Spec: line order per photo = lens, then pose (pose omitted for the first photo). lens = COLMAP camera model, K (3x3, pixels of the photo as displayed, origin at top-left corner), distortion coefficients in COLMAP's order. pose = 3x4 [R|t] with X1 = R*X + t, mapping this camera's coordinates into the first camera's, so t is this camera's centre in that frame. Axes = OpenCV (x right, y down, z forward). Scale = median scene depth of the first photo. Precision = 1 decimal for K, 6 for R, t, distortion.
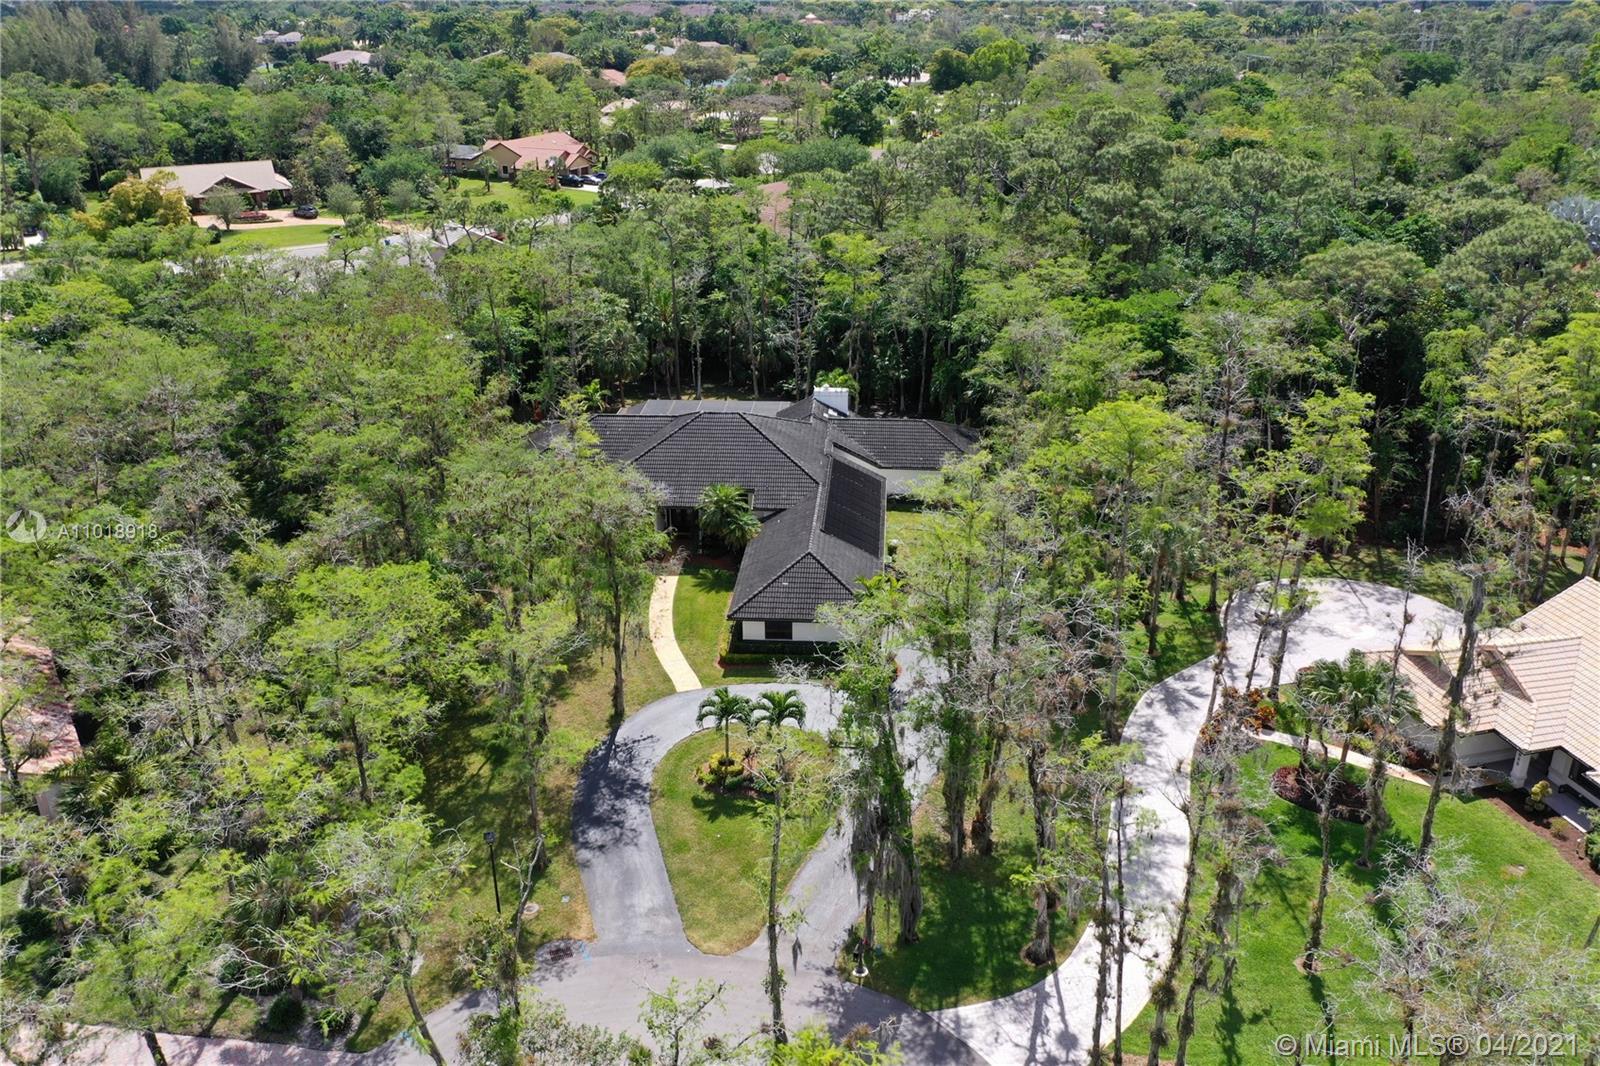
lens RADIAL K [[1281.6, 0, 794.7], [0, 1281.6, 531.8], [0, 0, 1]] dist [0.001993, -0.005656]
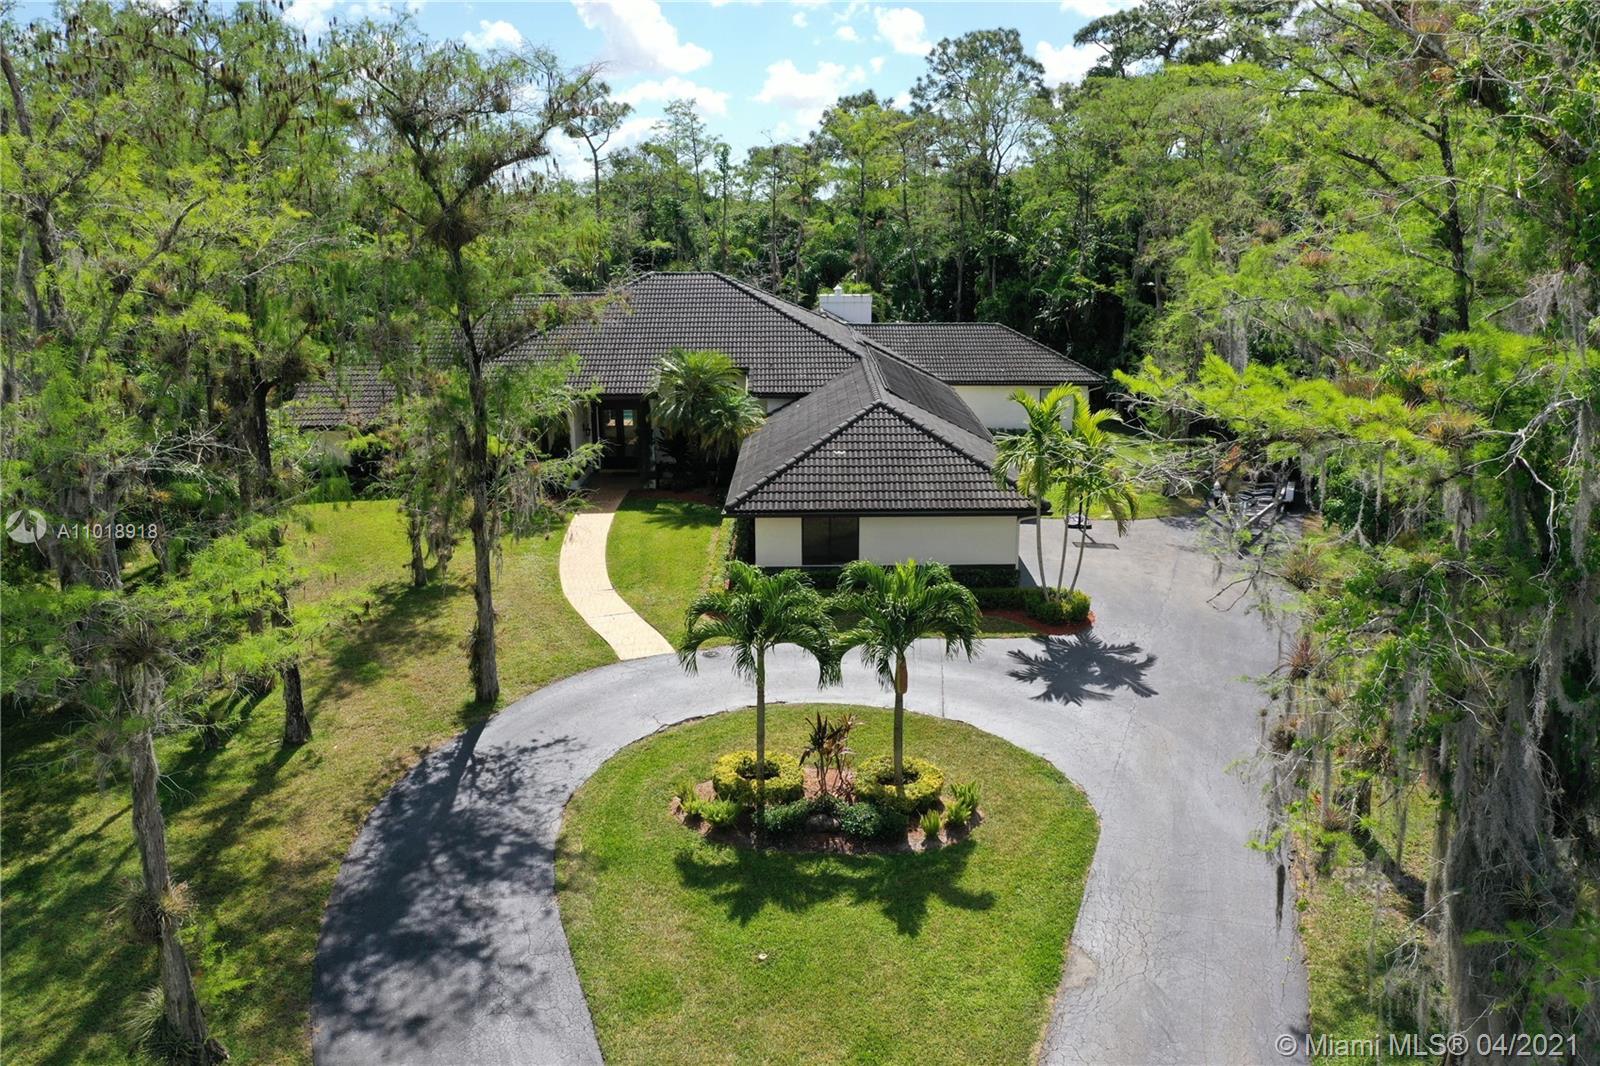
lens RADIAL K [[1251.2, 0, 792.1], [0, 1251.2, 532.3], [0, 0, 1]] dist [-0.002955, 0.004122]
pose [[0.997741, -0.019381, 0.064317, -0.048771], [0.029232, 0.987331, -0.155958, 0.124521], [-0.060479, 0.157486, 0.985668, 0.459745]]
